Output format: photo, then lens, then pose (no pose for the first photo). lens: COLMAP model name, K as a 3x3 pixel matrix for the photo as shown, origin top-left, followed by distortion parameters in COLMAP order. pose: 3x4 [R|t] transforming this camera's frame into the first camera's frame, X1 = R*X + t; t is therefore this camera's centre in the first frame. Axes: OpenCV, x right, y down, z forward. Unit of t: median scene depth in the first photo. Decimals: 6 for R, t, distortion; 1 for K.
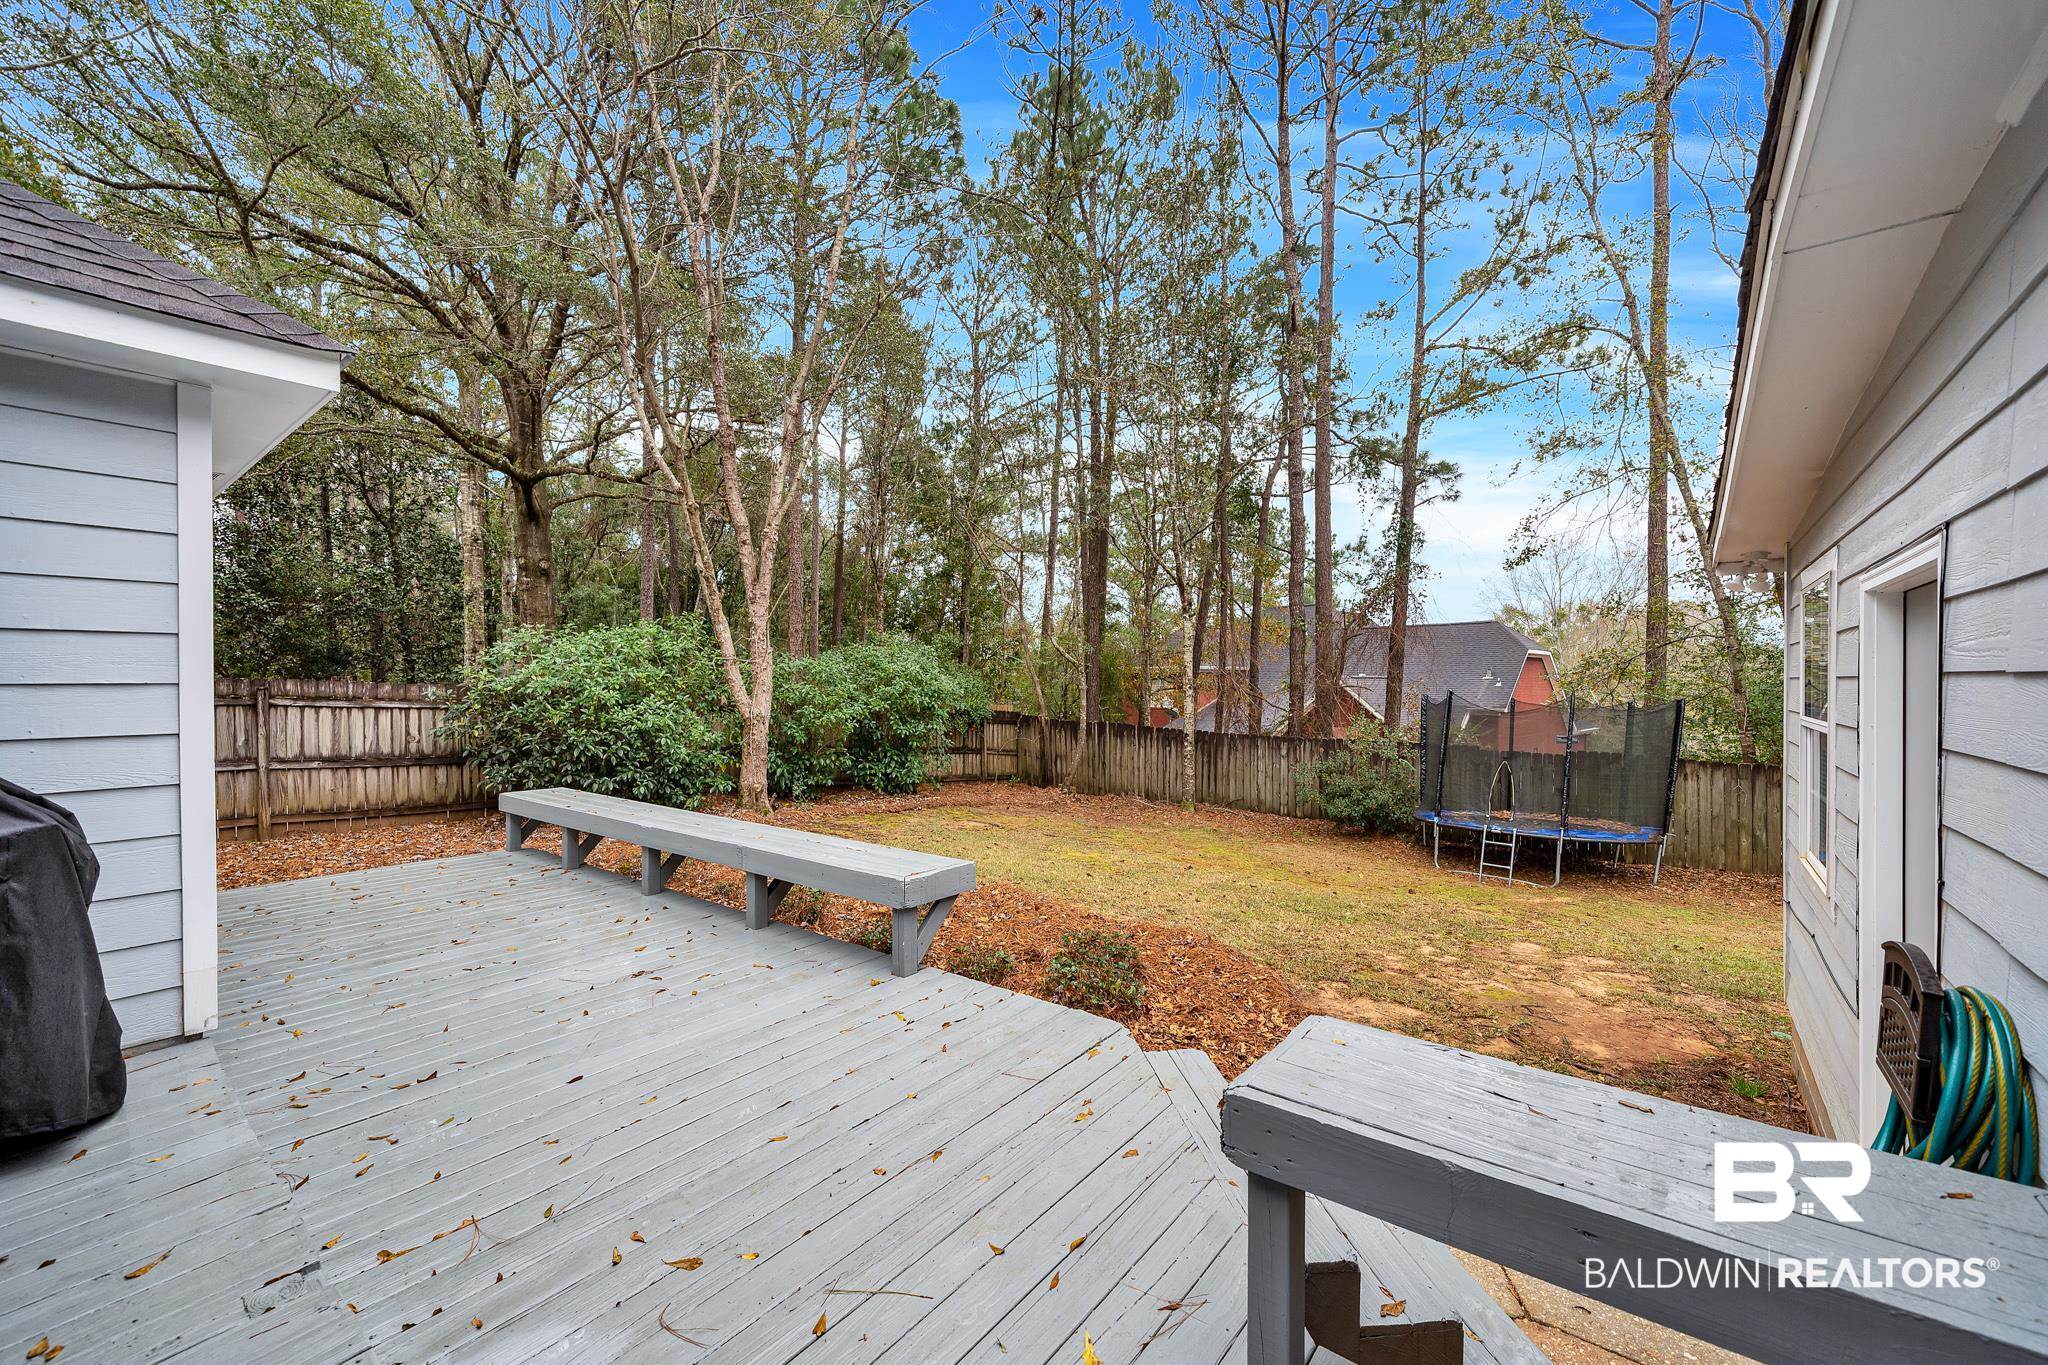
lens RADIAL K [[817.2, 0, 1015.5], [0, 817.2, 690.4], [0, 0, 1]] dist [0.003367, -0.000218]
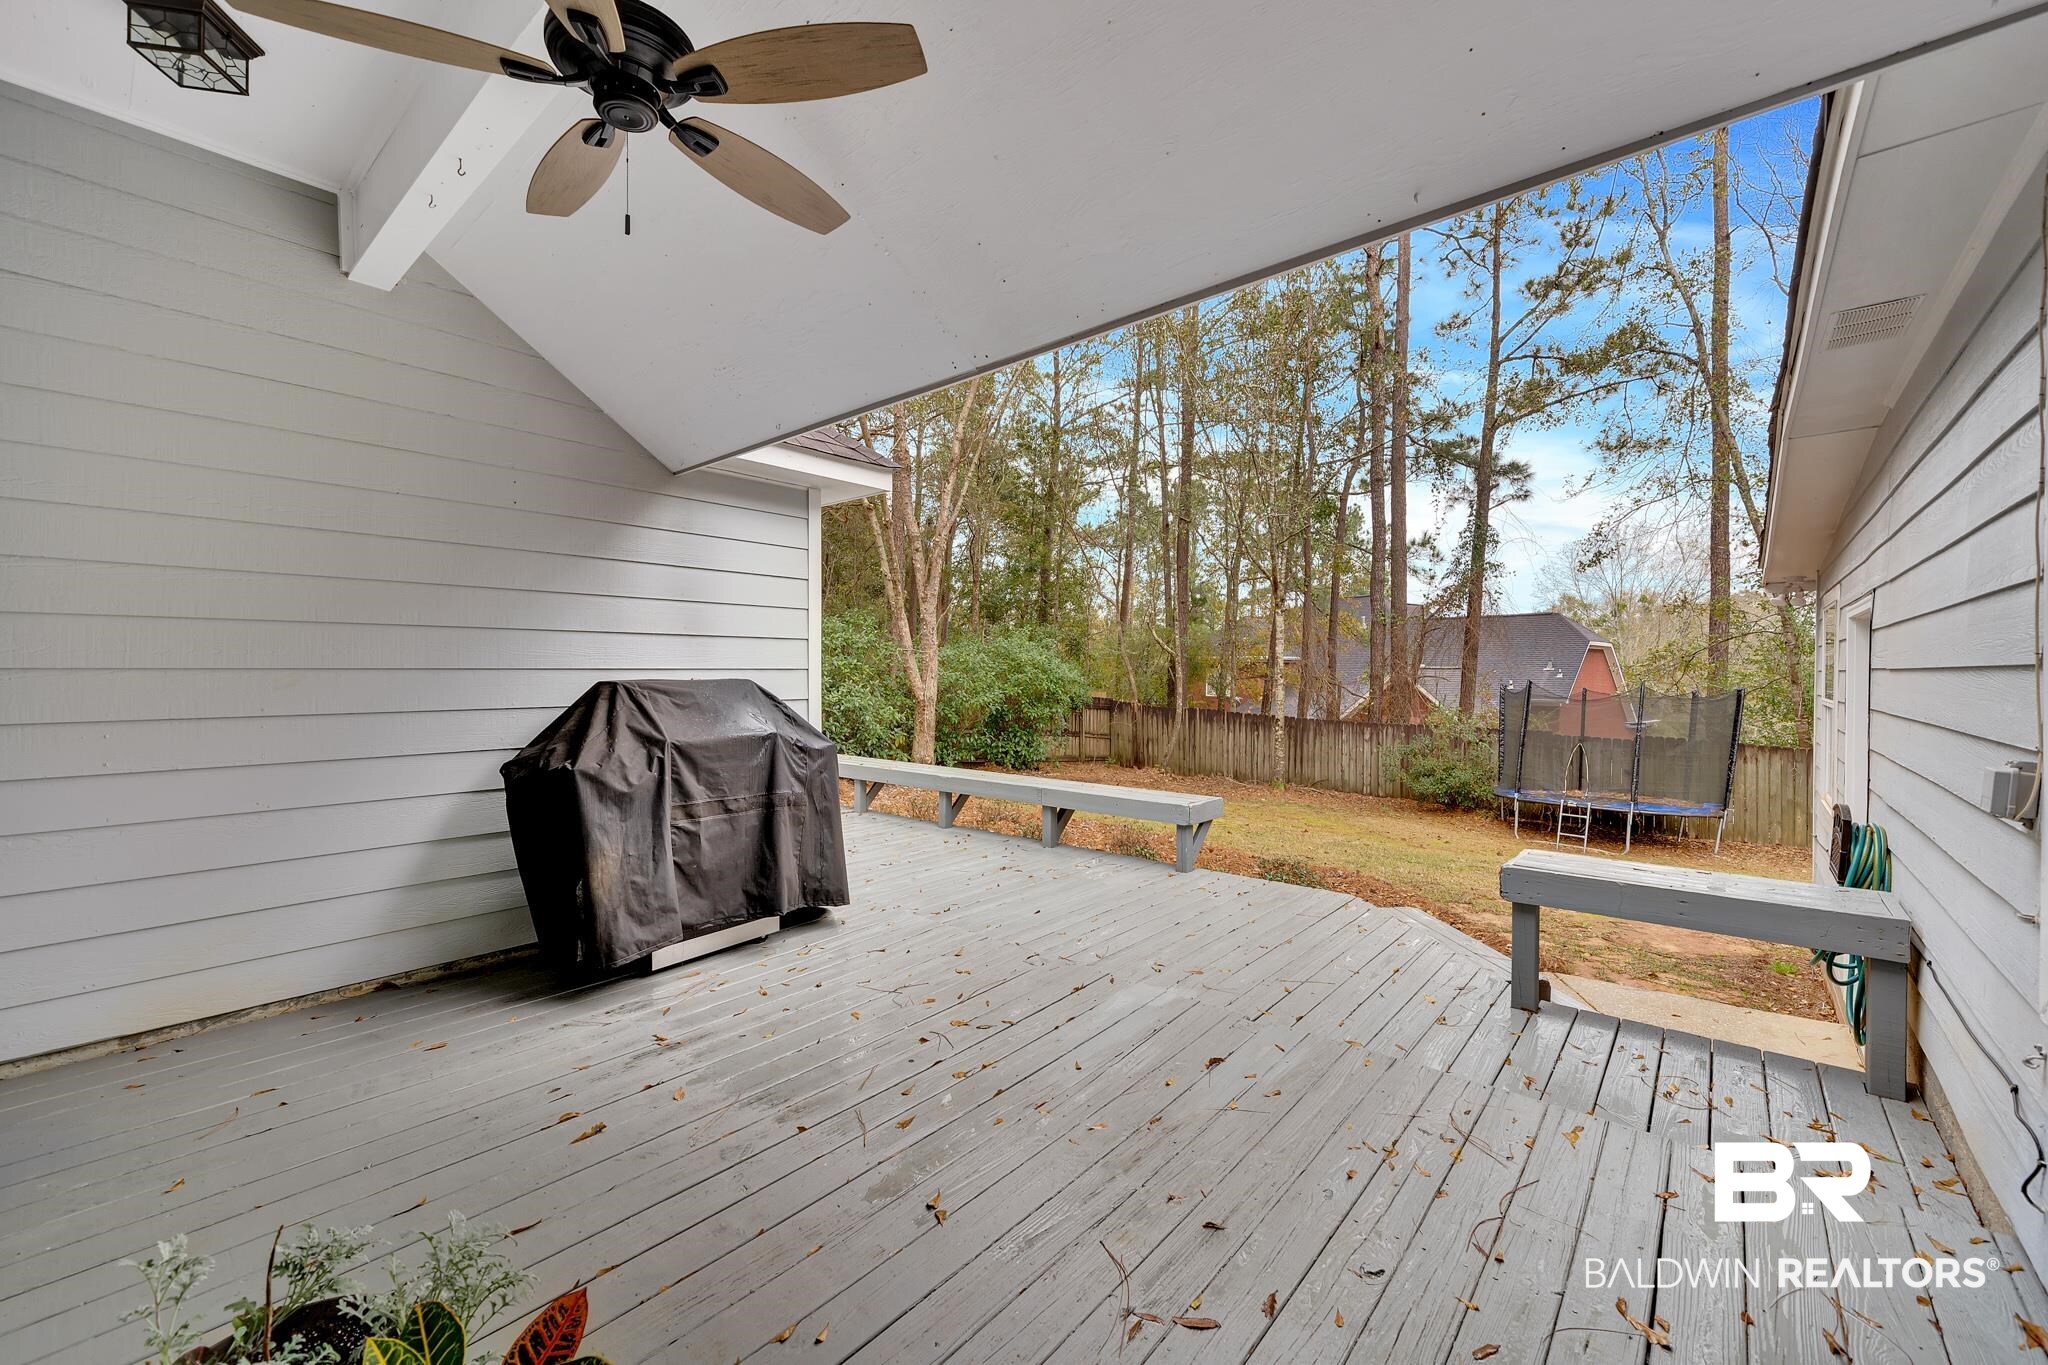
lens RADIAL K [[829.0, 0, 1025.4], [0, 829.0, 681.5], [0, 0, 1]] dist [-0.000919, 0.000867]
pose [[0.999431, 0.005513, -0.033274, -0.102807], [-0.005414, 0.999981, 0.003057, 0.001819], [0.033290, -0.002875, 0.999442, -0.133012]]
